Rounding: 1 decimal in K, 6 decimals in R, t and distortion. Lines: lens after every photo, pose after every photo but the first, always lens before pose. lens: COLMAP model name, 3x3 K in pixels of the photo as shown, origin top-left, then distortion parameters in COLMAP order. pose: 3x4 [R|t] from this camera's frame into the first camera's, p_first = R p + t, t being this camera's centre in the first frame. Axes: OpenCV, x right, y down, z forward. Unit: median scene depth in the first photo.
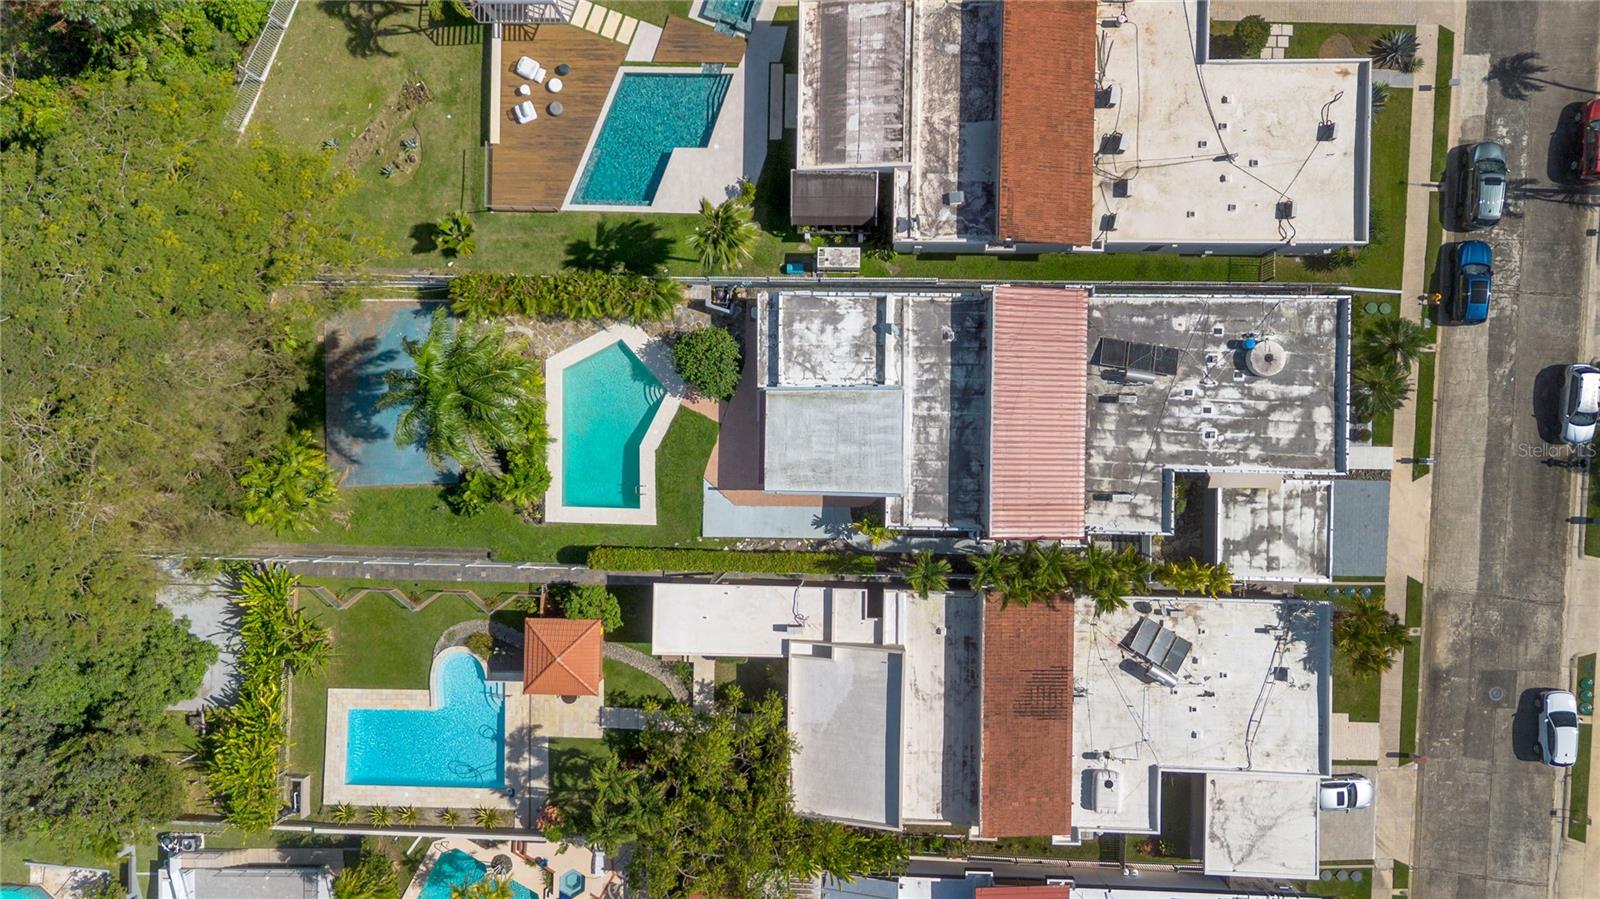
lens RADIAL K [[1065.5, 0, 800.0], [0, 1065.5, 449.5], [0, 0, 1]] dist [0.023860, -0.001516]
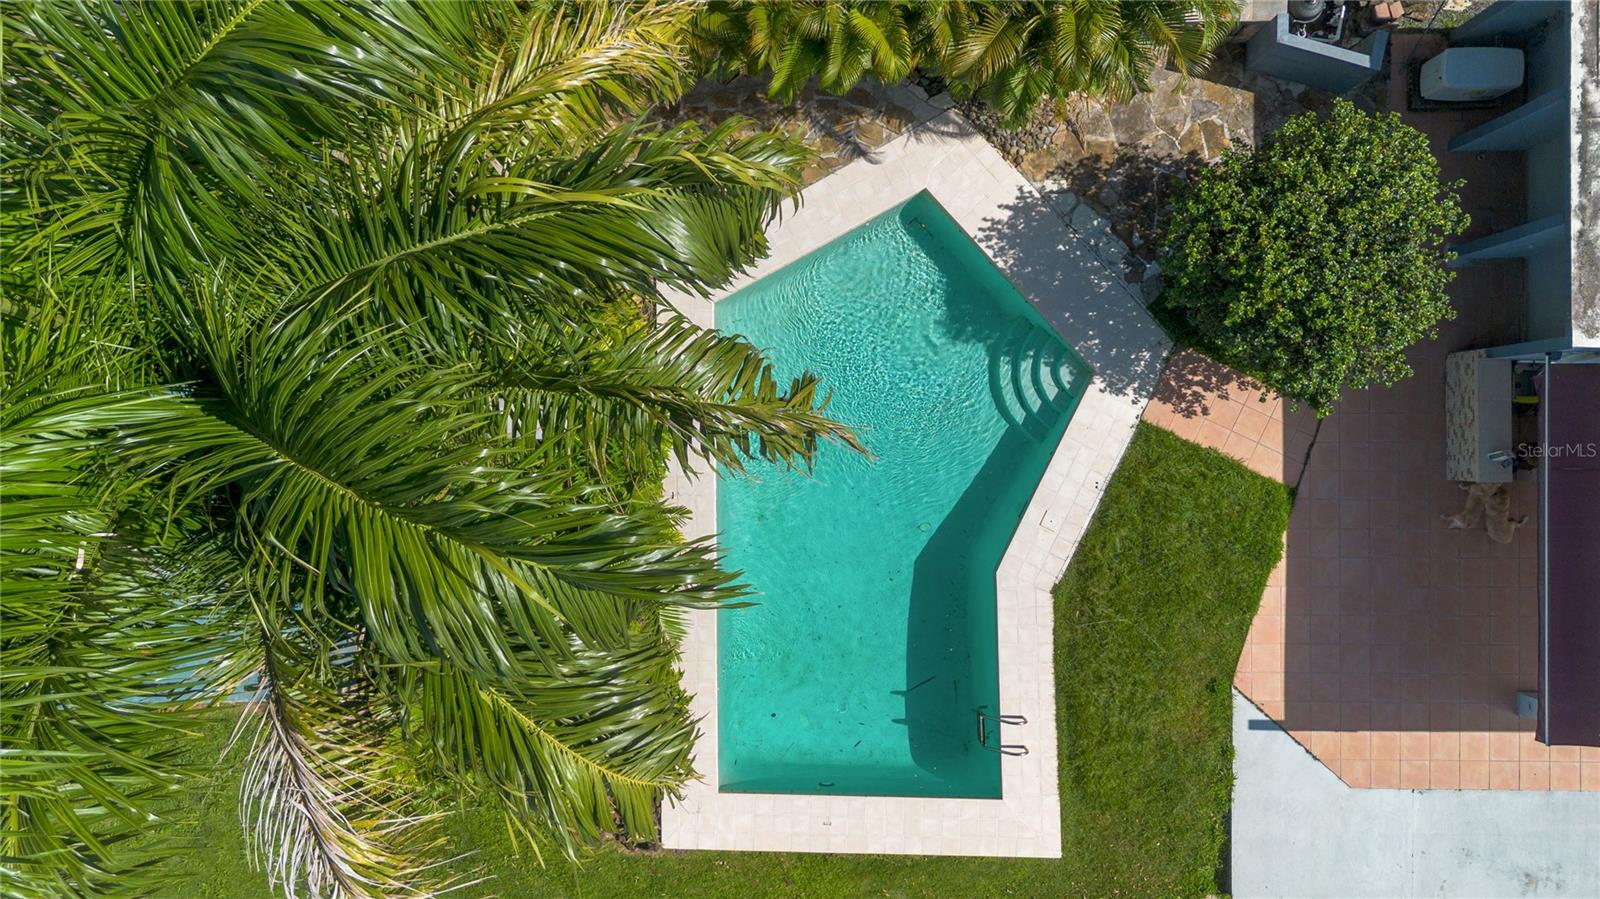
lens RADIAL K [[1146.7, 0, 773.9], [0, 1146.7, 424.1], [0, 0, 1]] dist [-0.002055, -0.003237]
pose [[0.999749, -0.011679, -0.019142, -0.205935], [0.011390, 0.999821, -0.015128, -0.038543], [0.019315, 0.014906, 0.999702, 0.714480]]
